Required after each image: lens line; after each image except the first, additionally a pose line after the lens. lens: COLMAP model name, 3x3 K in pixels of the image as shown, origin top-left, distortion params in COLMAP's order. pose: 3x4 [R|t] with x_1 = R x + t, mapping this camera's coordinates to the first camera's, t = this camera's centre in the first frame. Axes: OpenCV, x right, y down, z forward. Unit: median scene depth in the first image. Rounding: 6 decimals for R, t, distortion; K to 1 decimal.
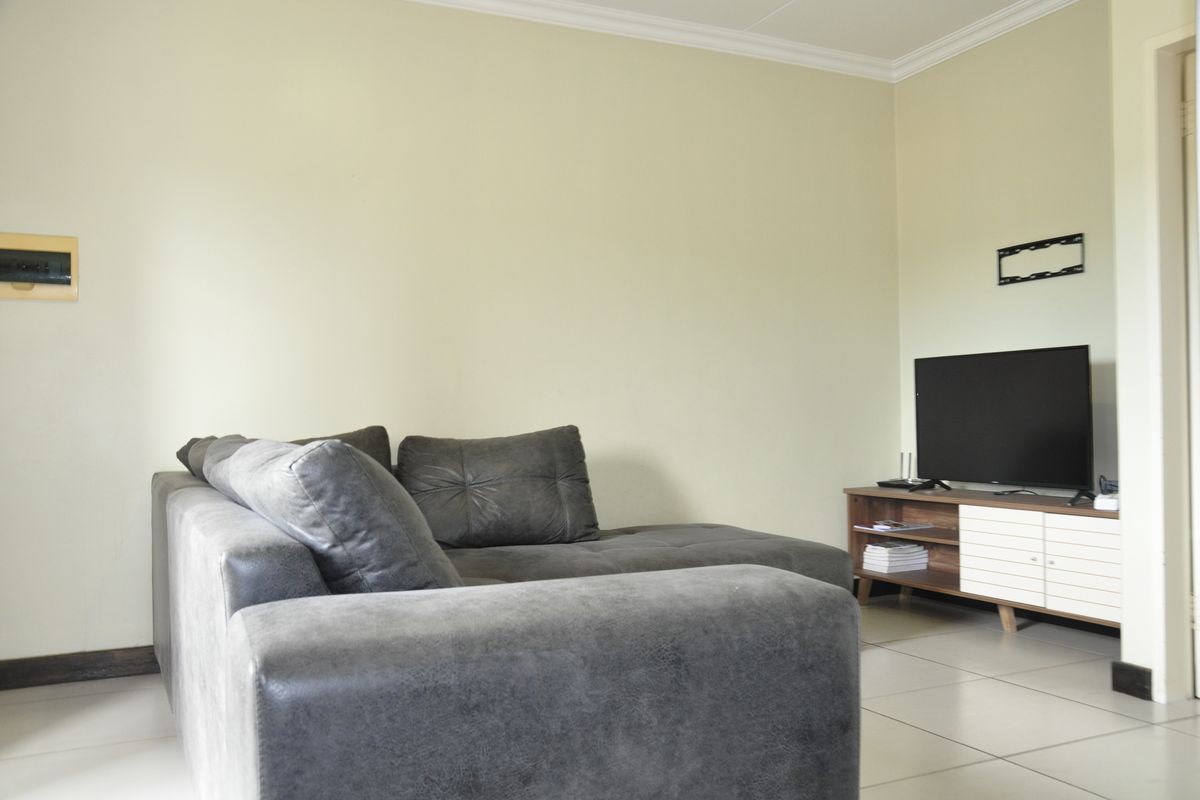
lens RADIAL K [[1061.4, 0, 600.0], [0, 1061.4, 400.0], [0, 0, 1]] dist [-0.111173, 0.149501]
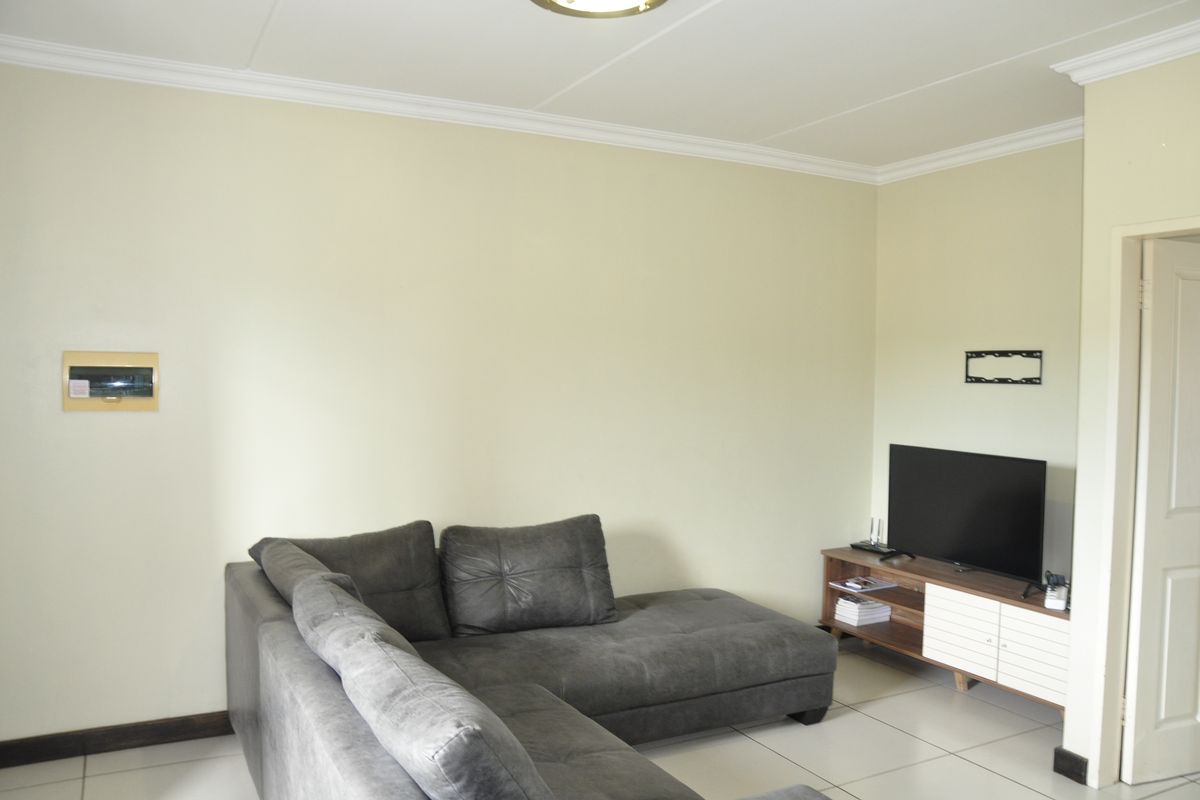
lens RADIAL K [[956.6, 0, 600.0], [0, 956.6, 400.0], [0, 0, 1]] dist [-0.137658, 0.089822]
pose [[0.999036, 0.024387, 0.036509, -0.062715], [-0.026118, 0.998520, 0.047702, -0.152768], [-0.035291, -0.048609, 0.998194, -0.007410]]
